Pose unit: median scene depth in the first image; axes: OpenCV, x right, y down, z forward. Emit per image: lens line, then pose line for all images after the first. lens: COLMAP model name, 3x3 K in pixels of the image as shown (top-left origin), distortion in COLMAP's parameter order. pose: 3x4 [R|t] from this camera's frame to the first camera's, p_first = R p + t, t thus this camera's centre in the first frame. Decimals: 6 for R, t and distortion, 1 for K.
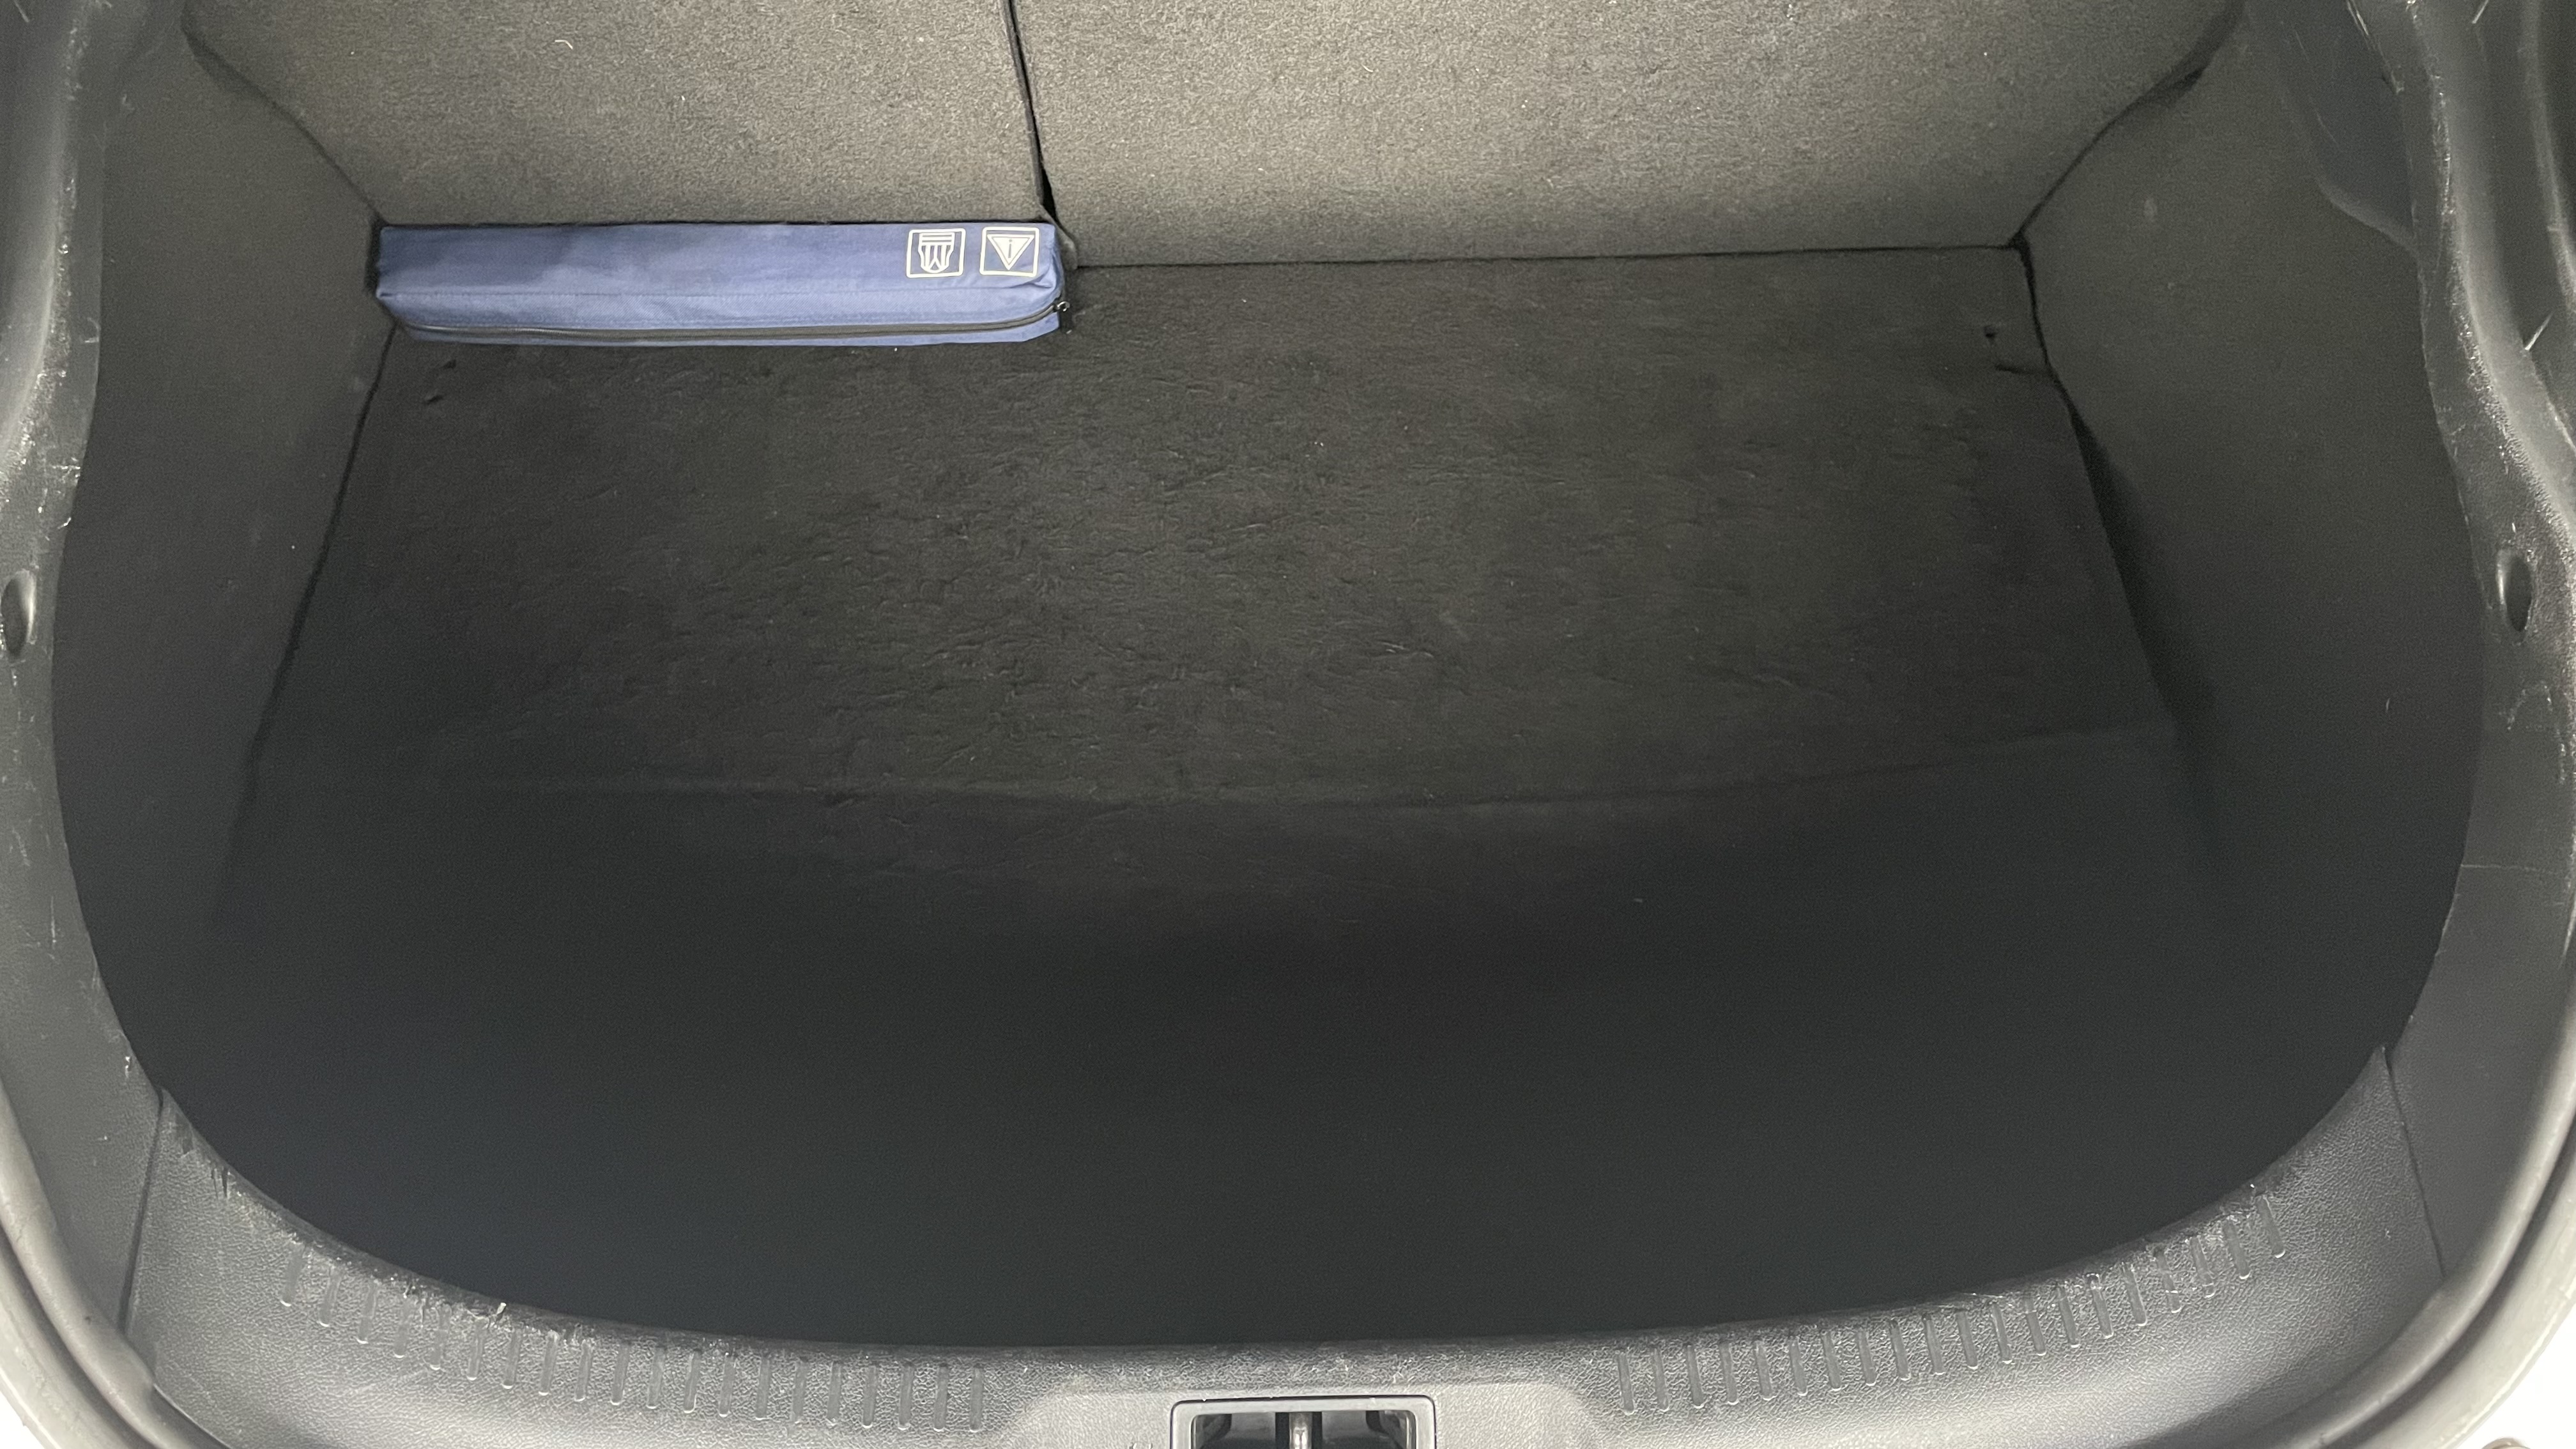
lens RADIAL K [[1985.3, 0, 1288.0], [0, 1985.3, 724.5], [0, 0, 1]] dist [0.001039, 0.046683]
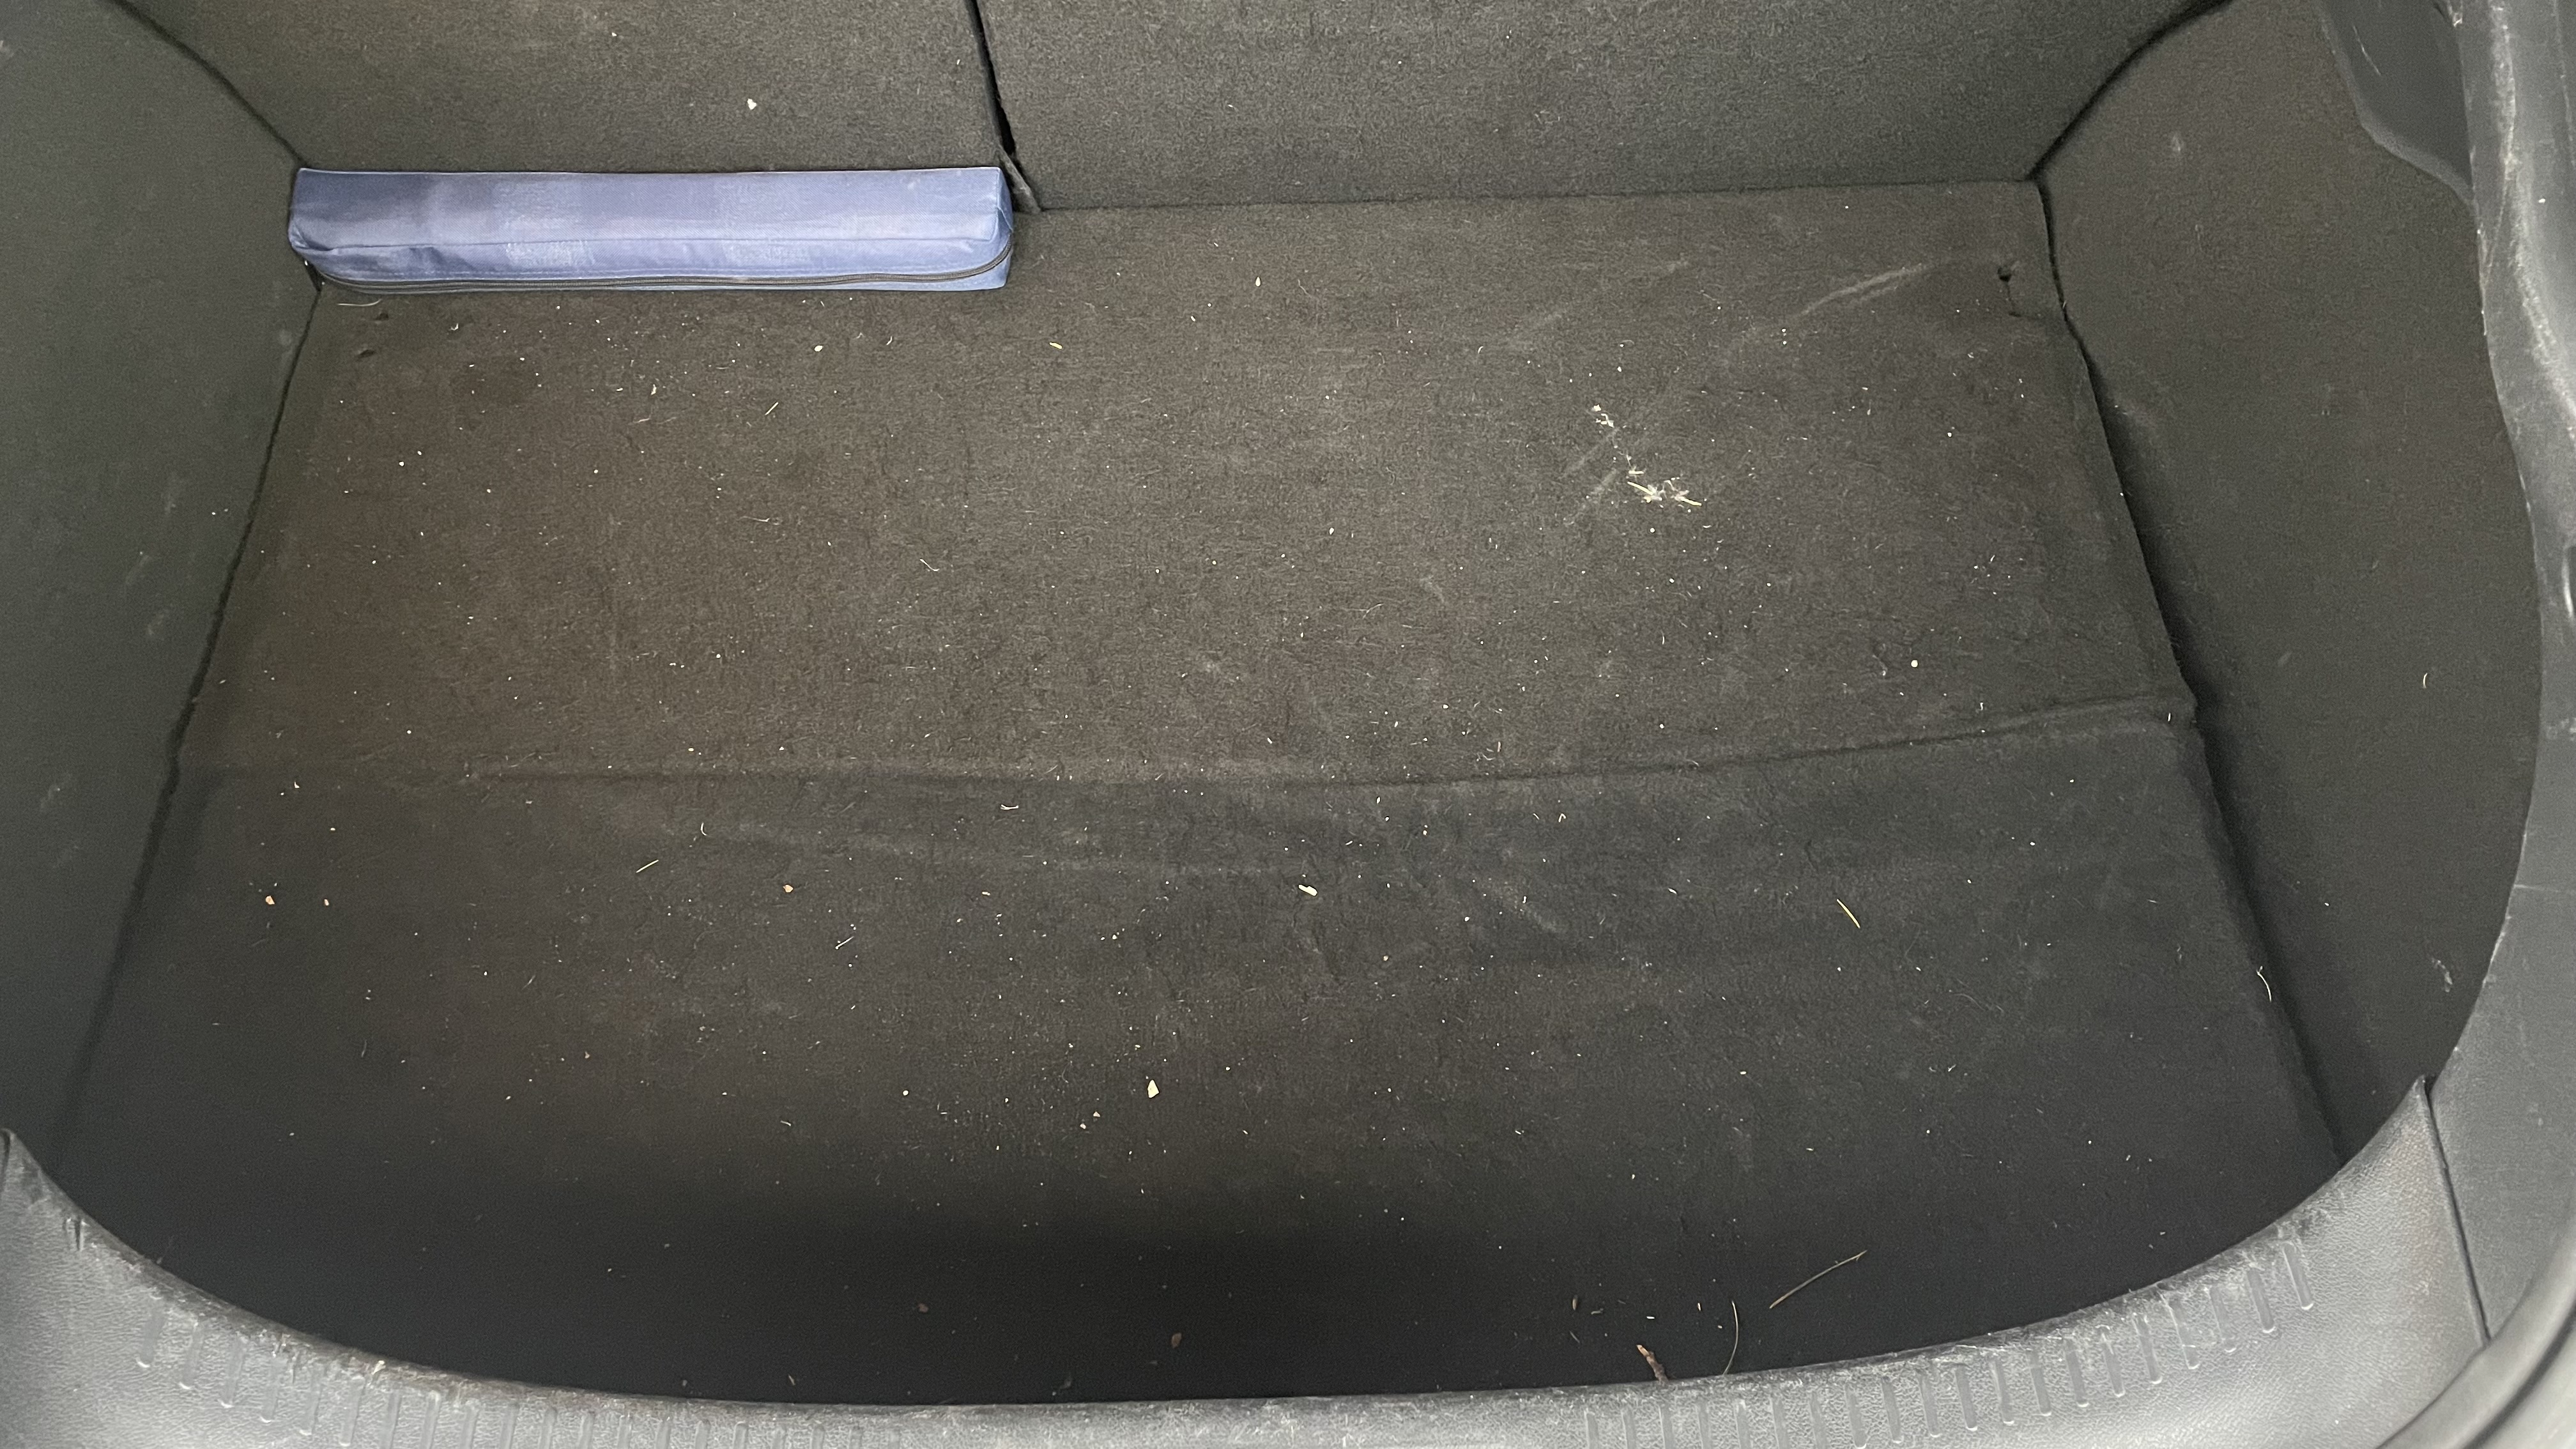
lens RADIAL K [[1963.5, 0, 1288.0], [0, 1963.5, 724.5], [0, 0, 1]] dist [0.031799, -0.026990]
pose [[0.999962, -0.003327, -0.008041, 0.034978], [0.003635, 0.999250, 0.038555, -0.038013], [0.007907, -0.038583, 0.999224, 0.093231]]
